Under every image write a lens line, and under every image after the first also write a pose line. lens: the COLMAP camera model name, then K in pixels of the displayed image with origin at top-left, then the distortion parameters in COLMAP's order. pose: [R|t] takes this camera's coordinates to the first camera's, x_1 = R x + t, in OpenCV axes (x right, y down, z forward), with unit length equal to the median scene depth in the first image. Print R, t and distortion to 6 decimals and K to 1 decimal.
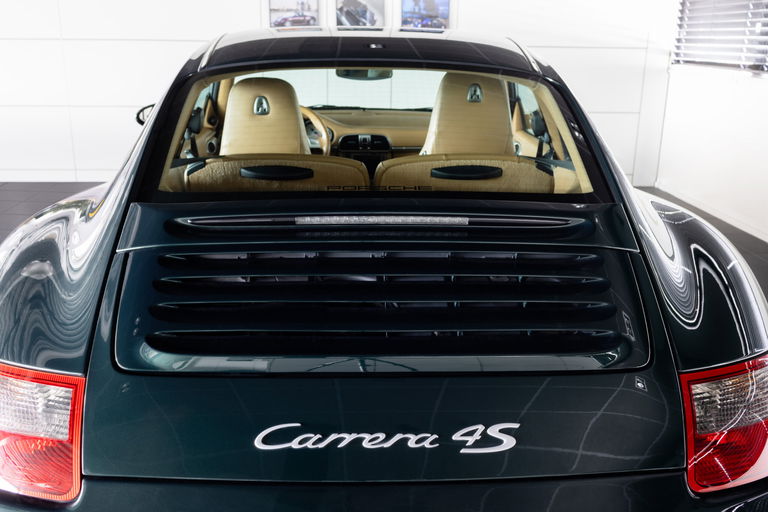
lens RADIAL K [[729.2, 0, 385.1], [0, 729.2, 253.6], [0, 0, 1]] dist [0.015407, 0.000000]
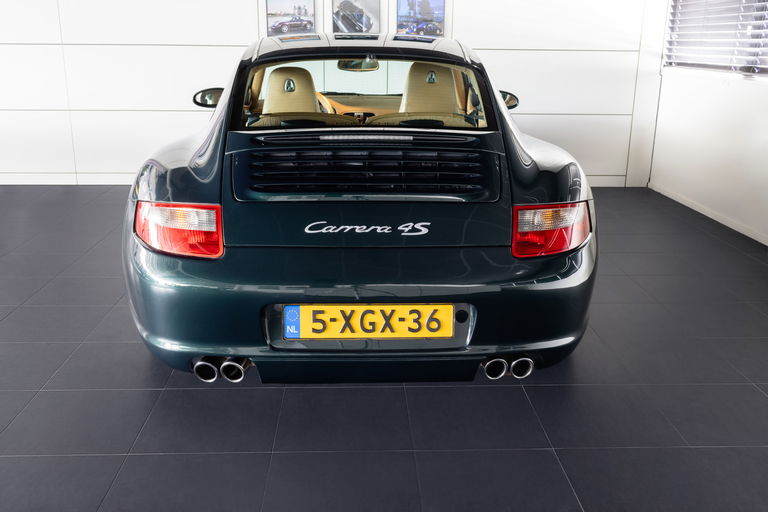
lens RADIAL K [[729.2, 0, 383.4], [0, 729.2, 258.5], [0, 0, 1]] dist [0.015407, 0.000000]
pose [[0.999989, -0.004477, 0.001115, 0.020844], [0.004476, 0.999989, 0.001301, 0.150199], [-0.001121, -0.001296, 0.999999, -0.497463]]
